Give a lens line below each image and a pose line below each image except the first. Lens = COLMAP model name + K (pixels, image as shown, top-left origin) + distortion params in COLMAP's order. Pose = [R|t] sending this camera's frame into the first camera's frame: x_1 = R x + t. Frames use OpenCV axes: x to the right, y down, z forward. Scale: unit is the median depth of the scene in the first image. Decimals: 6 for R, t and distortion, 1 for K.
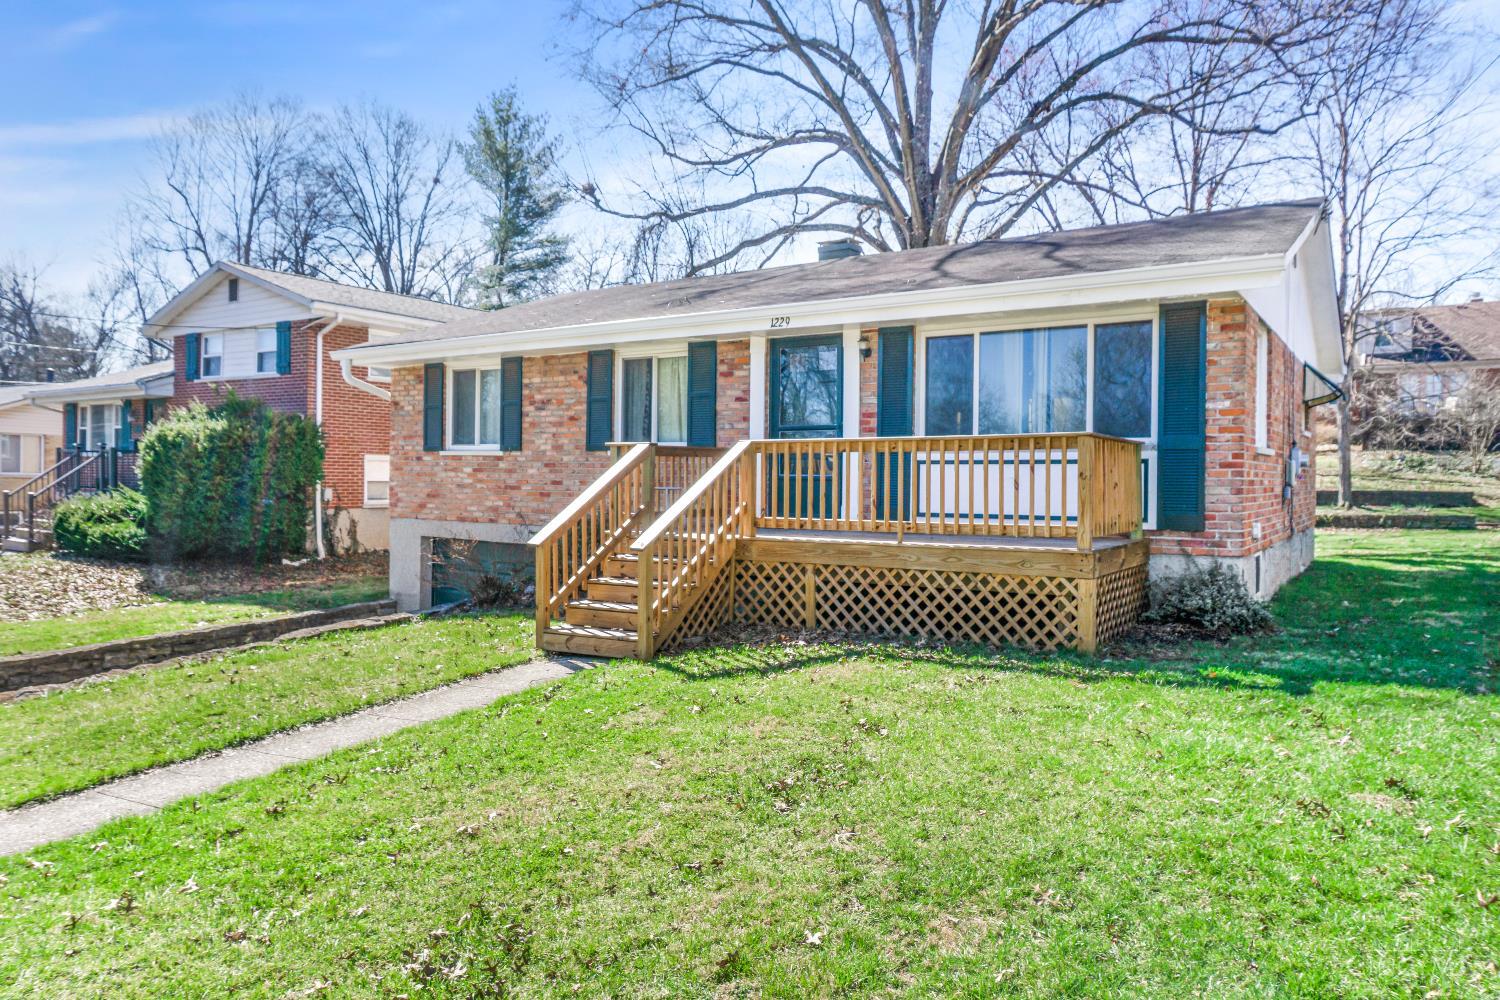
lens RADIAL K [[1006.1, 0, 750.0], [0, 1006.1, 500.0], [0, 0, 1]] dist [-0.013386, -0.002439]
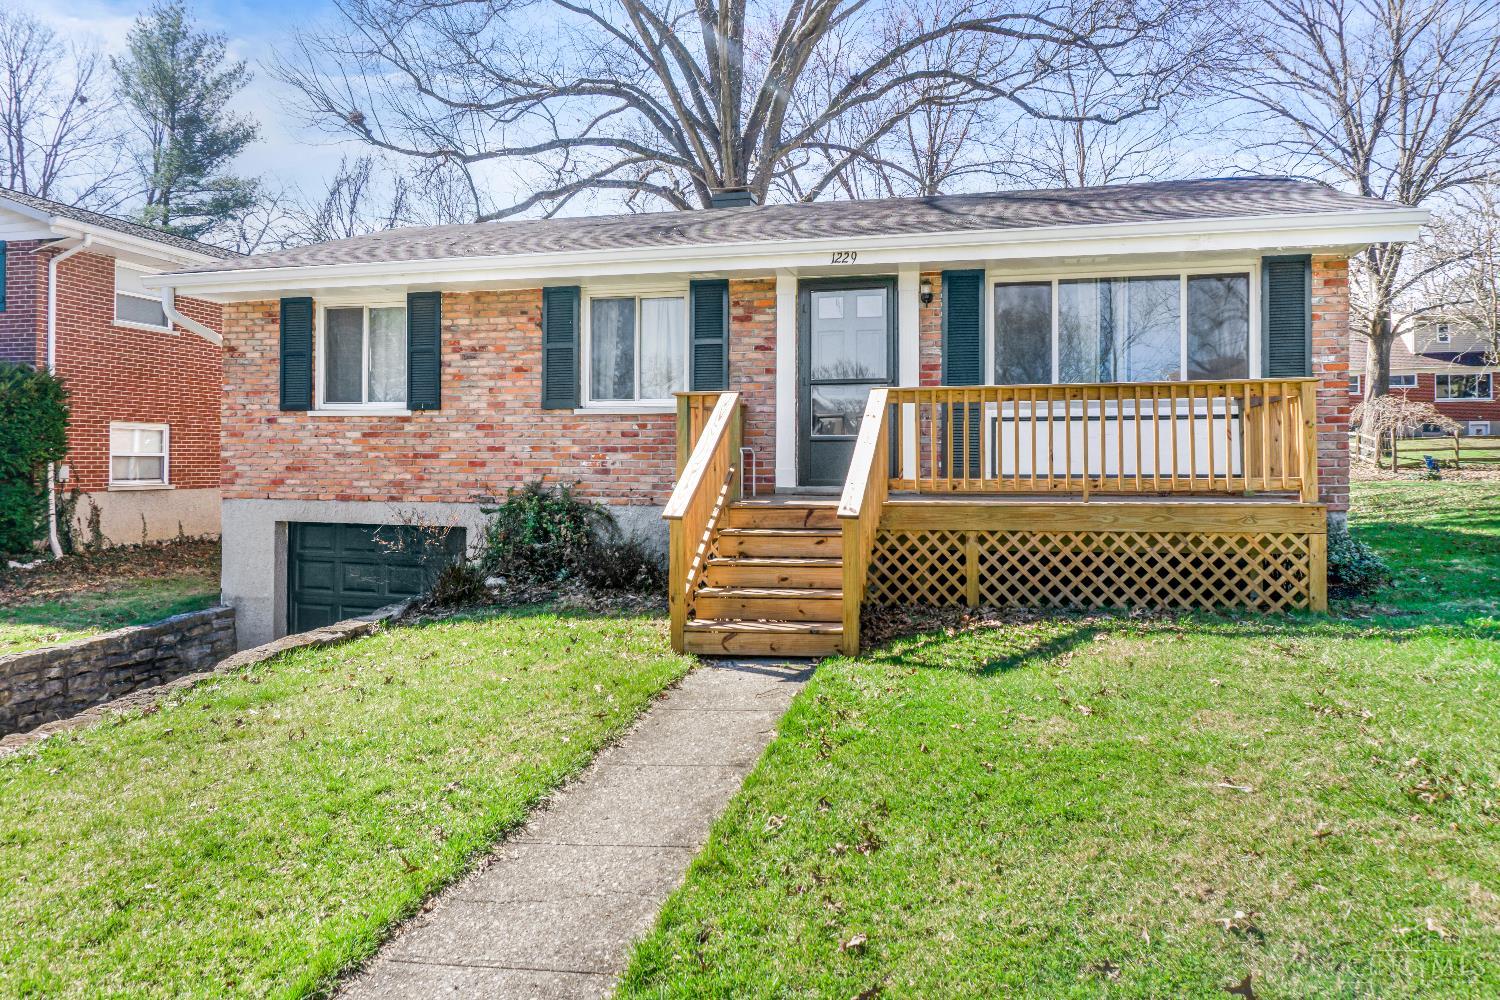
lens RADIAL K [[1007.2, 0, 756.9], [0, 1007.2, 467.7], [0, 0, 1]] dist [-0.012379, -0.005083]
pose [[0.939733, -0.010852, 0.341737, -0.325188], [0.015976, 0.999798, -0.012183, 0.013540], [-0.341535, 0.016908, 0.939717, 0.200378]]
